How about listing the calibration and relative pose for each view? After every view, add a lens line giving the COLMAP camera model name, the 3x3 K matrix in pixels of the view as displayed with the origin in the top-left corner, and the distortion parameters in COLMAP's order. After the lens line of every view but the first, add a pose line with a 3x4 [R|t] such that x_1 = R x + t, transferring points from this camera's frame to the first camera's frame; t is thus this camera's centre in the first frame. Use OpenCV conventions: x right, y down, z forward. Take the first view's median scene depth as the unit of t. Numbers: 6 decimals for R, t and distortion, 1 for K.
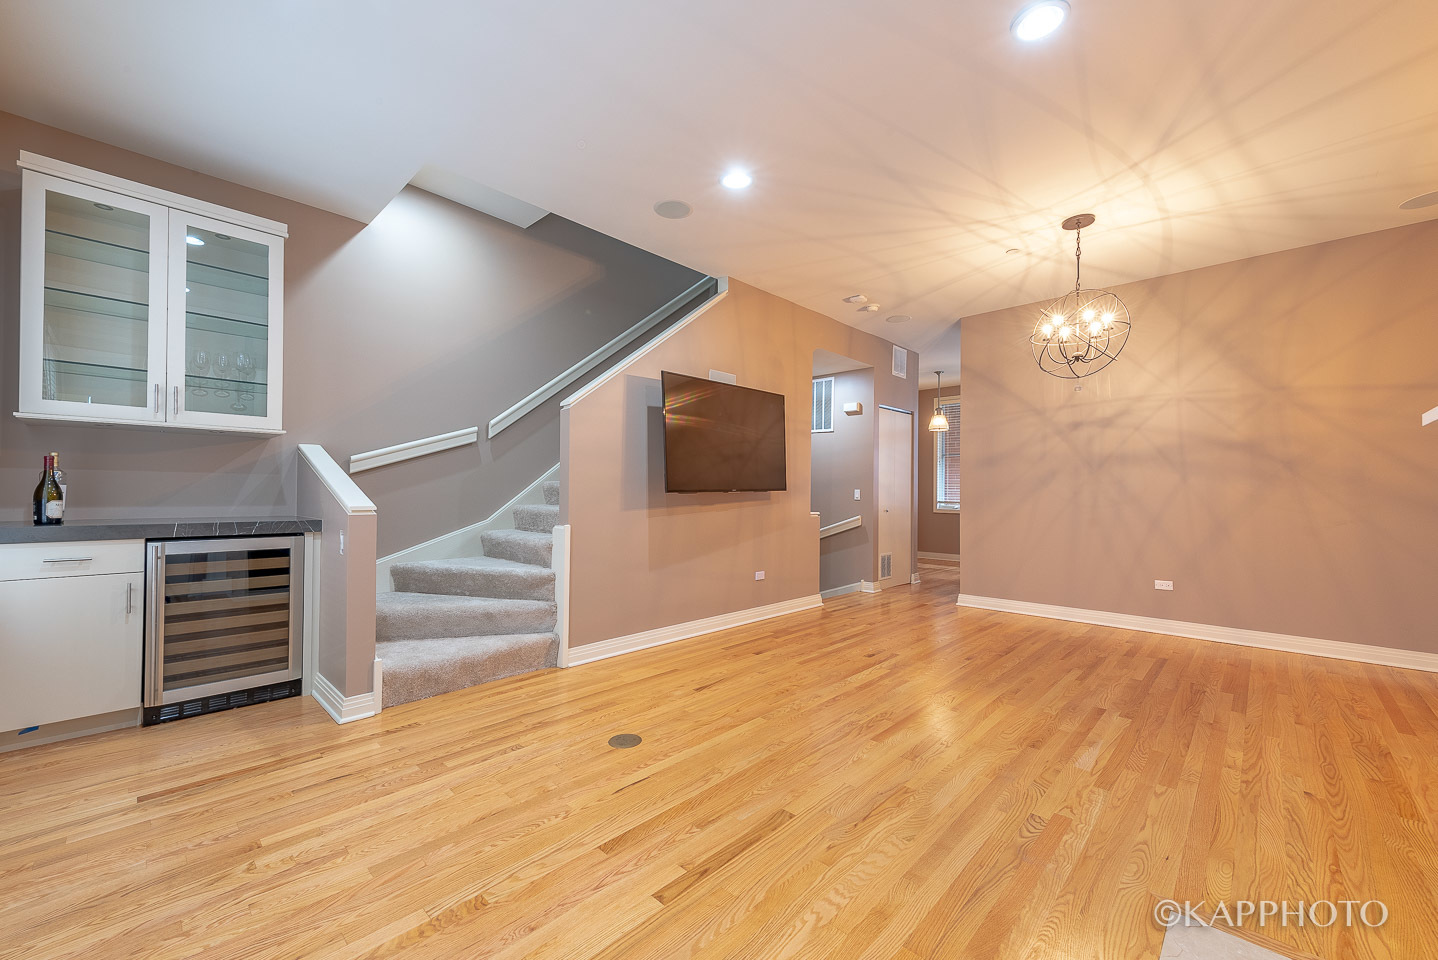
lens RADIAL K [[574.1, 0, 719.0], [0, 574.1, 480.0], [0, 0, 1]] dist [0.001009, 0.000087]
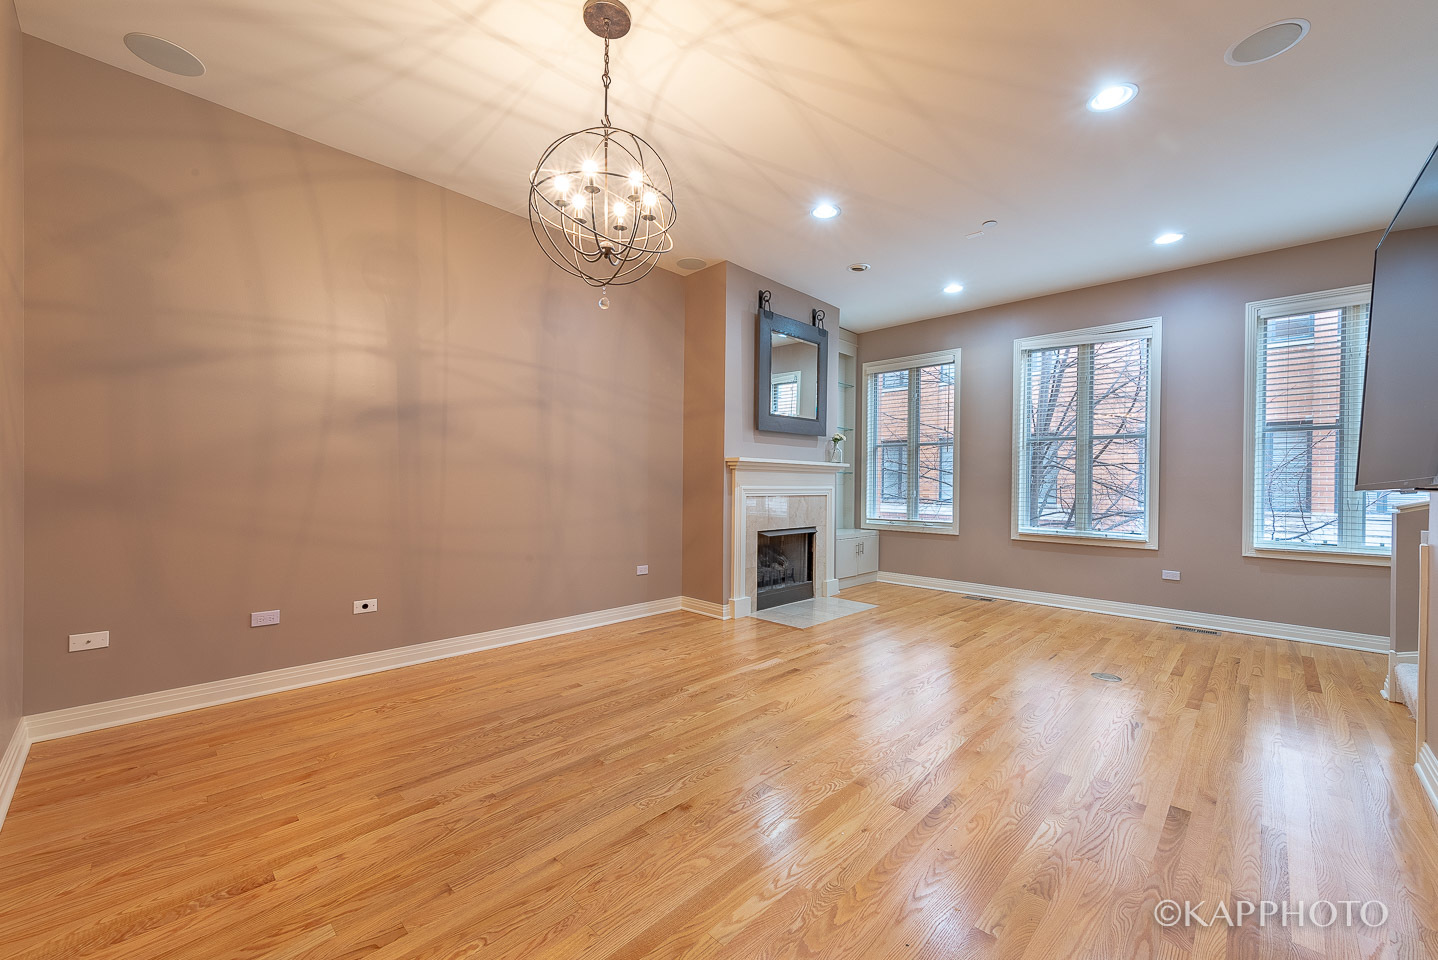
lens RADIAL K [[574.1, 0, 719.0], [0, 574.1, 480.0], [0, 0, 1]] dist [0.001009, 0.000087]
pose [[-0.999830, -0.018434, -0.001040, 0.582567], [-0.018411, 0.999651, -0.018961, 0.043509], [0.001390, -0.018938, -0.999820, 1.838974]]
